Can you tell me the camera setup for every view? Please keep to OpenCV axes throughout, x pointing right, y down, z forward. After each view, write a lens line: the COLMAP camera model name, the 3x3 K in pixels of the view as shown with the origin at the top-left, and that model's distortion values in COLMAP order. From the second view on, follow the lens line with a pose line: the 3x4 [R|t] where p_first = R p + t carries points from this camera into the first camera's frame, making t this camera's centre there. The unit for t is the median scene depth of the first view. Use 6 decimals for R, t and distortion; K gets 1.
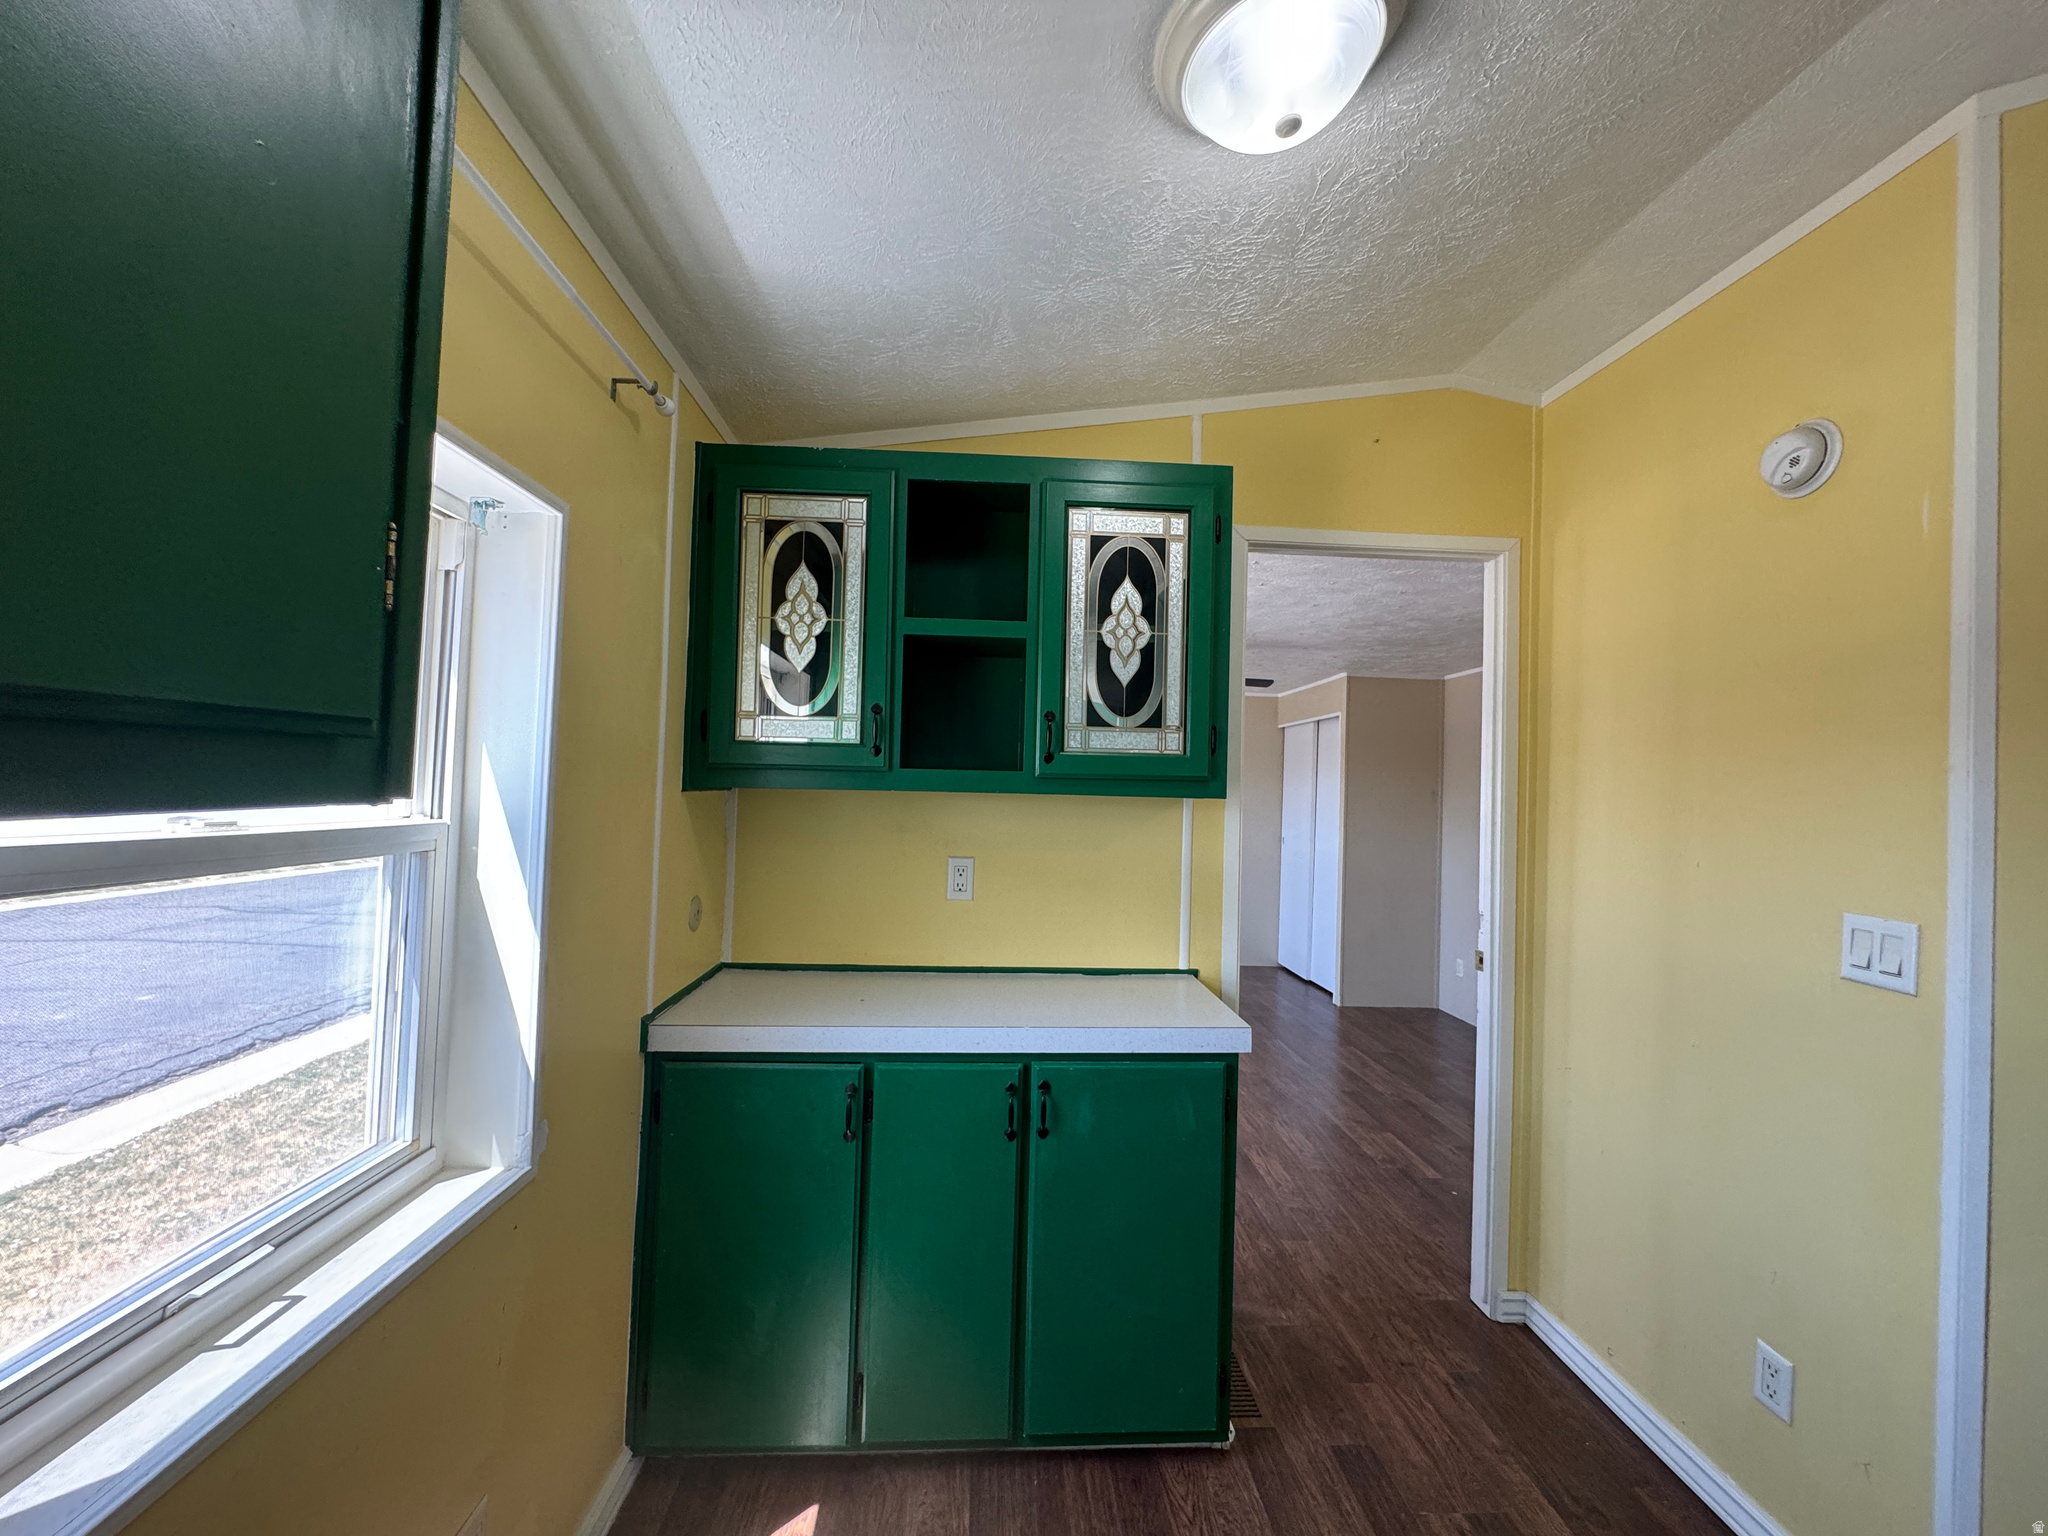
lens RADIAL K [[821.4, 0, 1023.4], [0, 821.4, 765.9], [0, 0, 1]] dist [-0.004873, 0.000895]
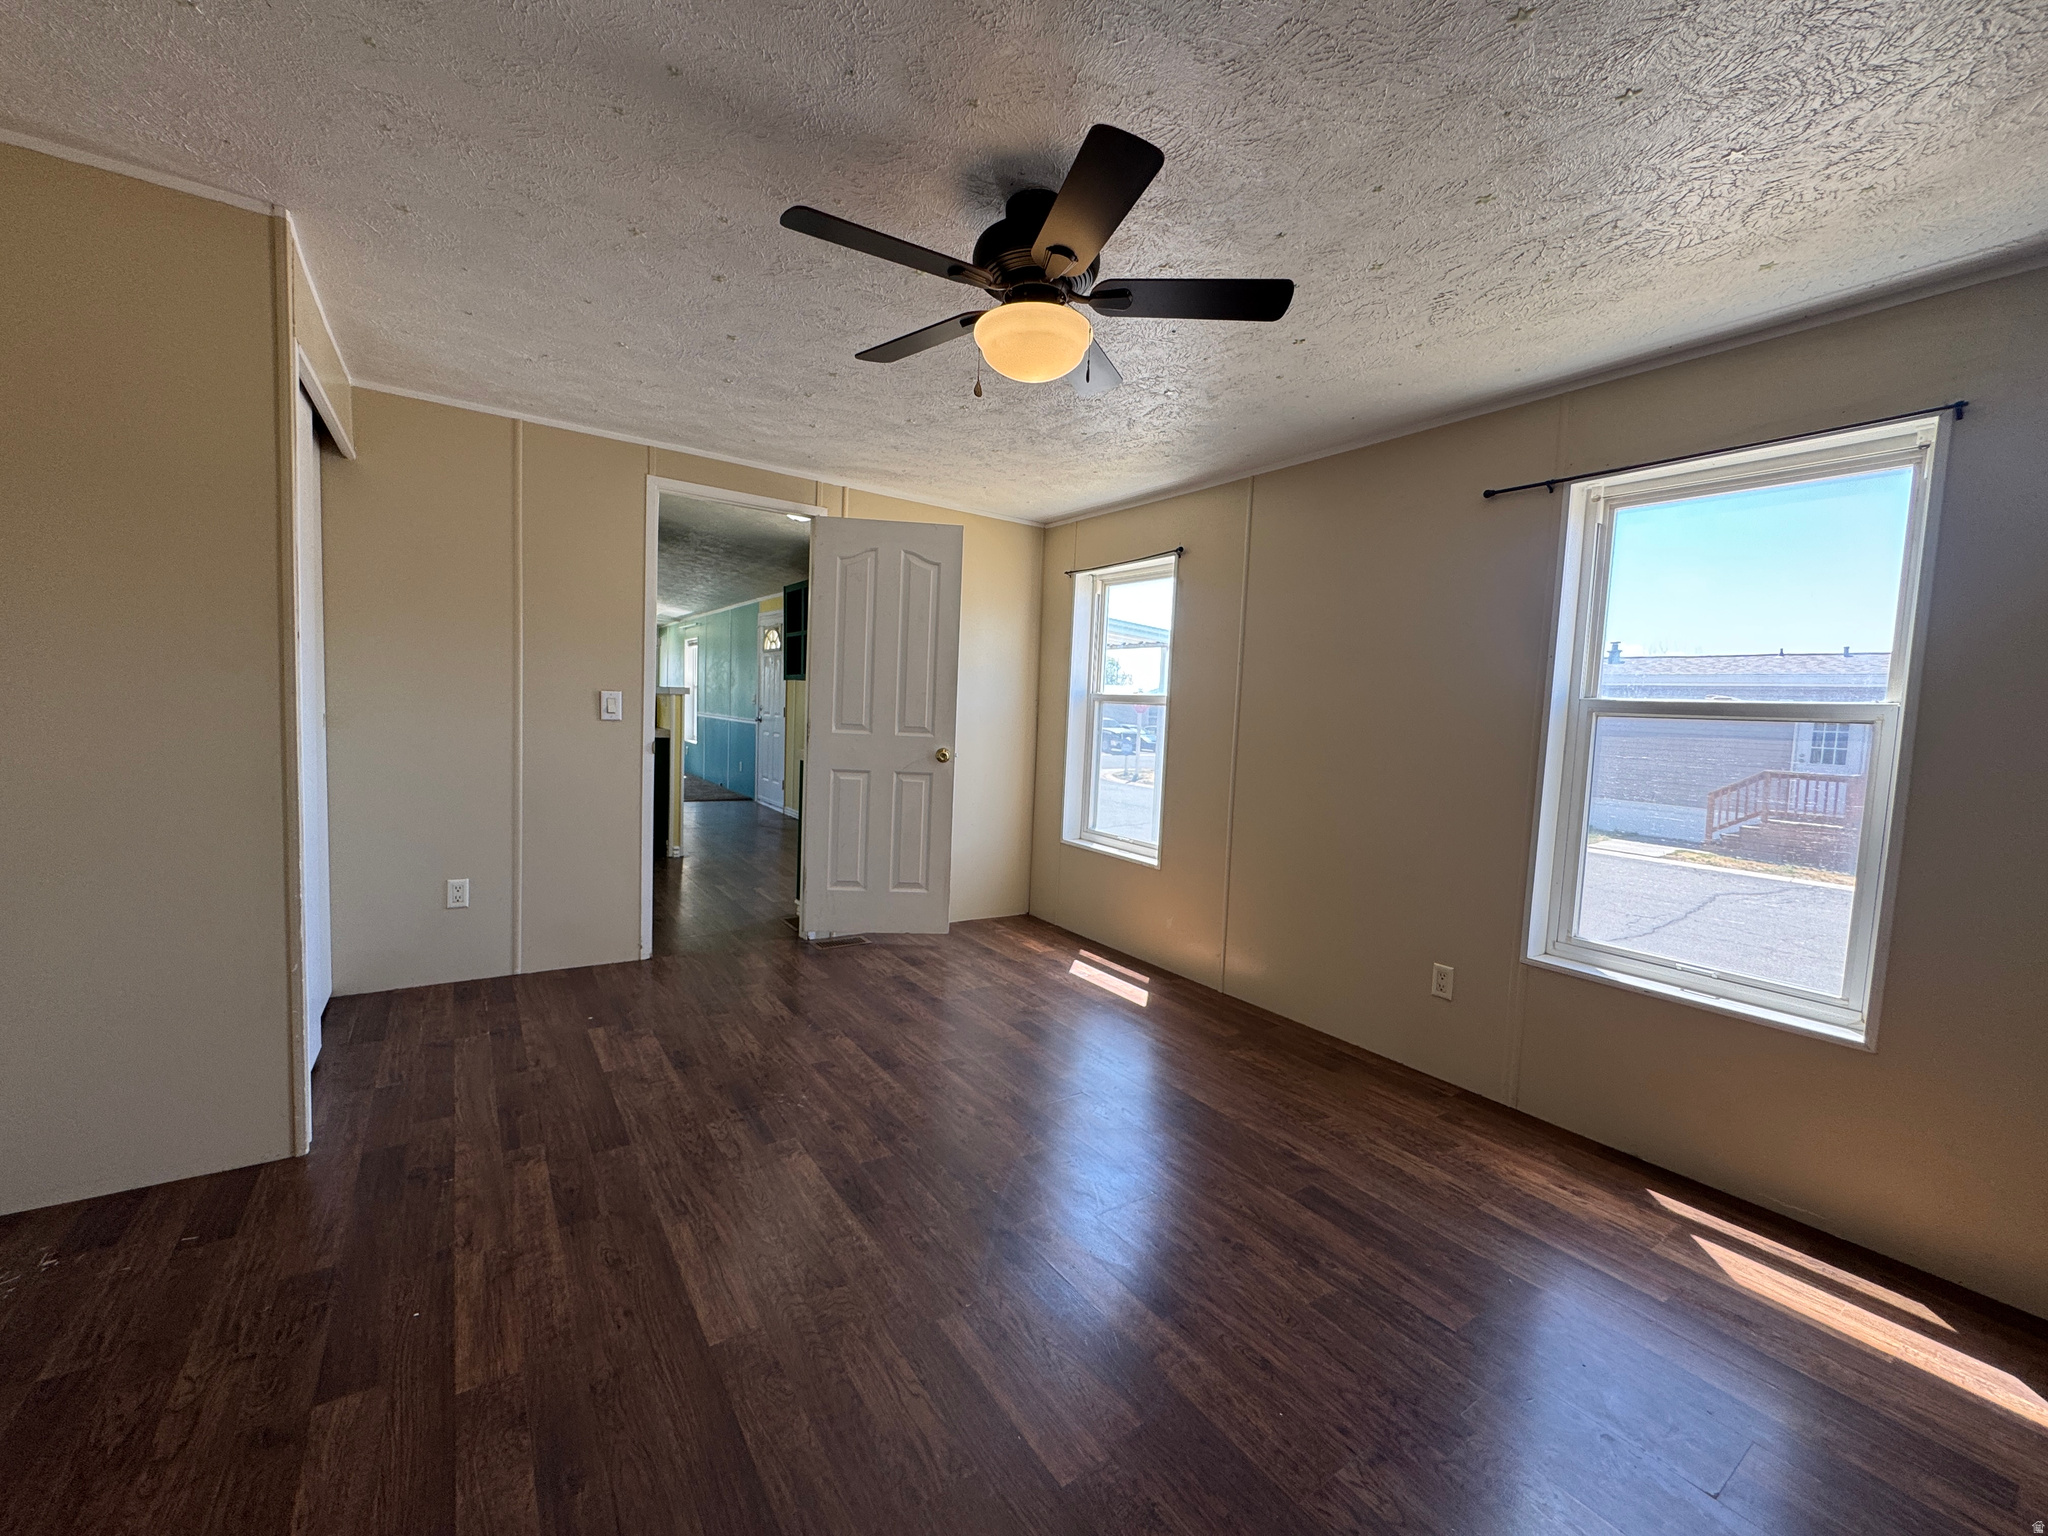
lens RADIAL K [[821.4, 0, 1023.4], [0, 821.4, 765.9], [0, 0, 1]] dist [-0.004873, 0.000895]
pose [[-0.847347, -0.032546, -0.530041, 0.970251], [-0.056083, 0.998023, 0.028376, 0.233029], [0.528069, 0.053770, -0.847497, 3.337800]]
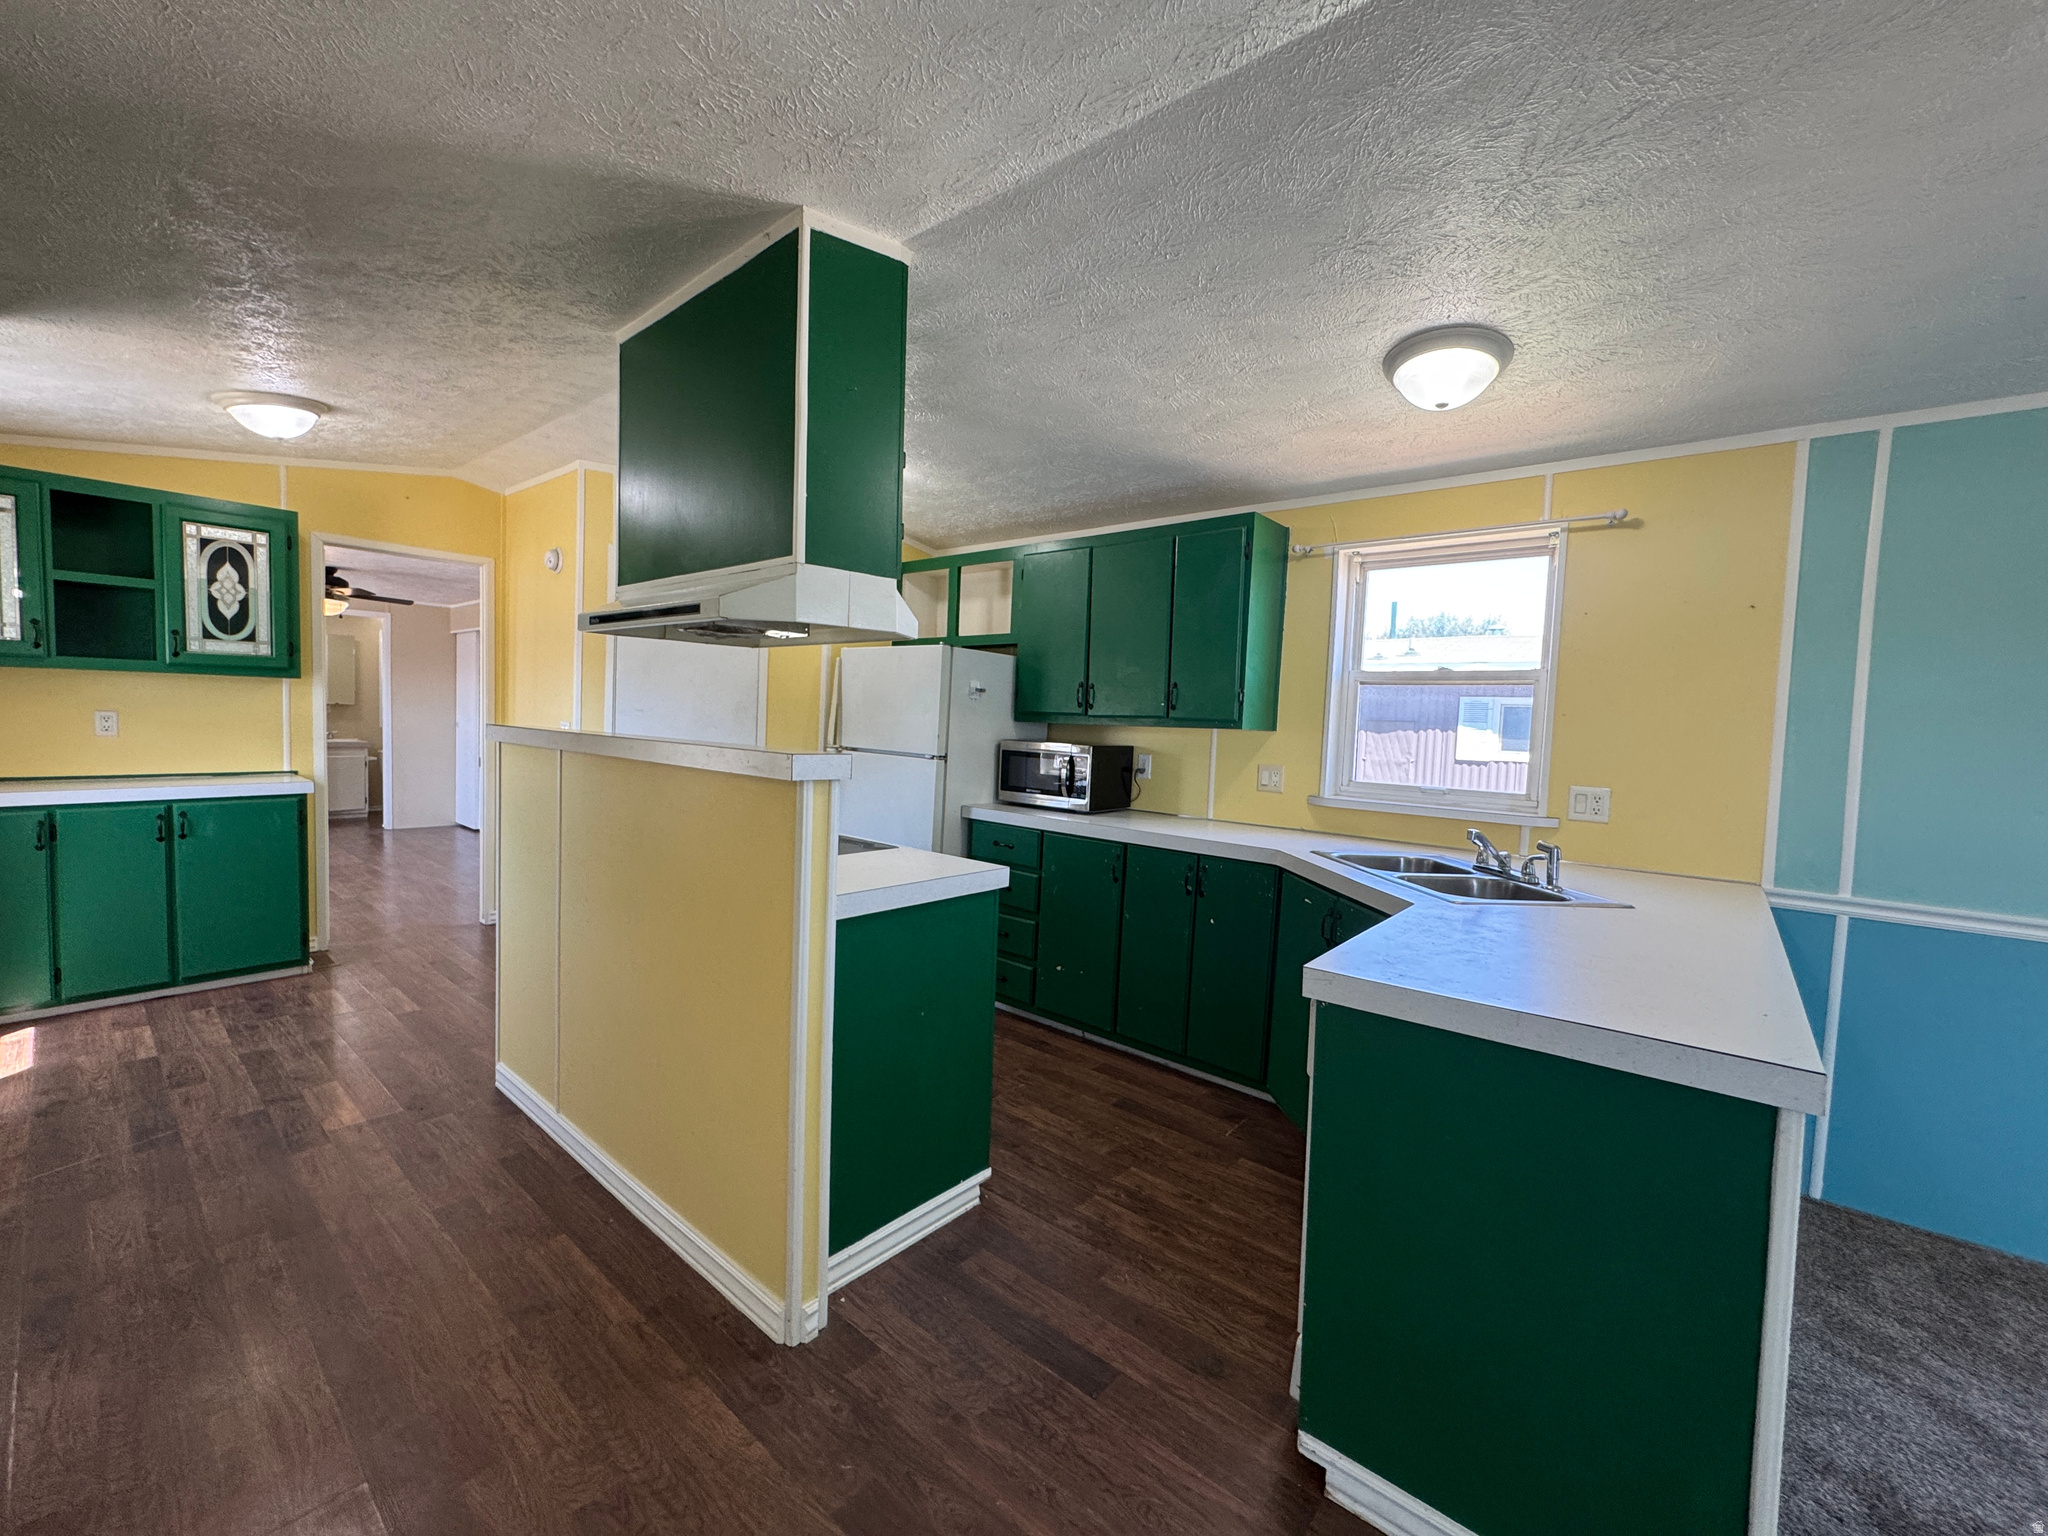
lens RADIAL K [[821.4, 0, 1023.4], [0, 821.4, 765.9], [0, 0, 1]] dist [-0.004873, 0.000895]
pose [[0.682763, -0.047267, 0.729110, -0.021708], [-0.038000, 0.994257, 0.100041, -0.016310], [-0.729651, -0.096011, 0.677046, -1.731891]]
